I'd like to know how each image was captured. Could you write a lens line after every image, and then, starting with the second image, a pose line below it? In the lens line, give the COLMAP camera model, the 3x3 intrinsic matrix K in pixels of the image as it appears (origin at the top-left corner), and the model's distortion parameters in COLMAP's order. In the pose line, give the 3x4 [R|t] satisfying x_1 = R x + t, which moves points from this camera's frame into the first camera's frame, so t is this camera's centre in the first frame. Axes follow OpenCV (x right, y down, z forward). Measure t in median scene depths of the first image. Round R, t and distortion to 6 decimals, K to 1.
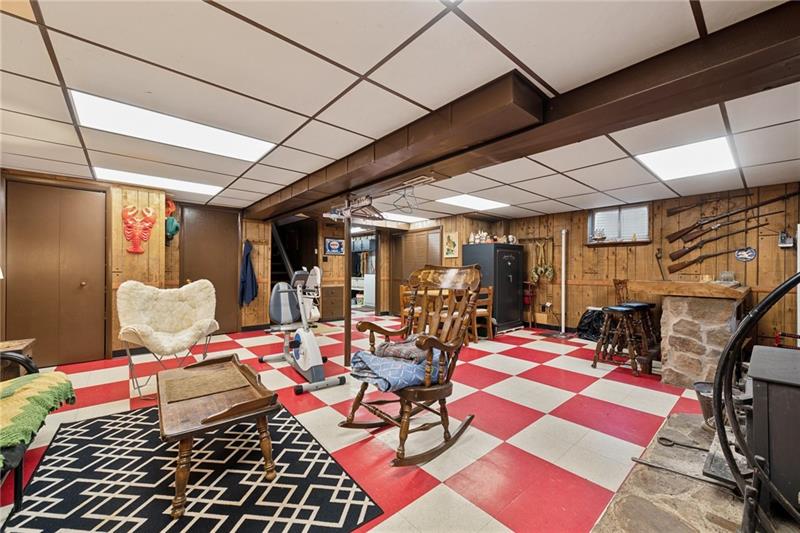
lens RADIAL K [[316.7, 0, 400.0], [0, 316.7, 266.5], [0, 0, 1]] dist [0.002135, 0.000060]
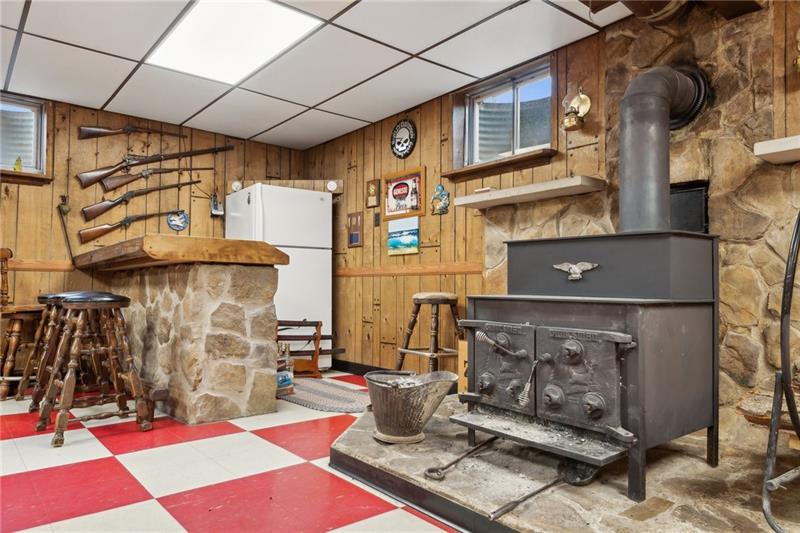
lens RADIAL K [[540.8, 0, 400.0], [0, 540.8, 266.5], [0, 0, 1]] dist [0.025607, -0.000436]
pose [[0.022925, 0.036465, 0.999072, -0.074153], [-0.012151, 0.999271, -0.036194, 0.098480], [-0.999663, -0.011310, 0.023351, 0.489351]]
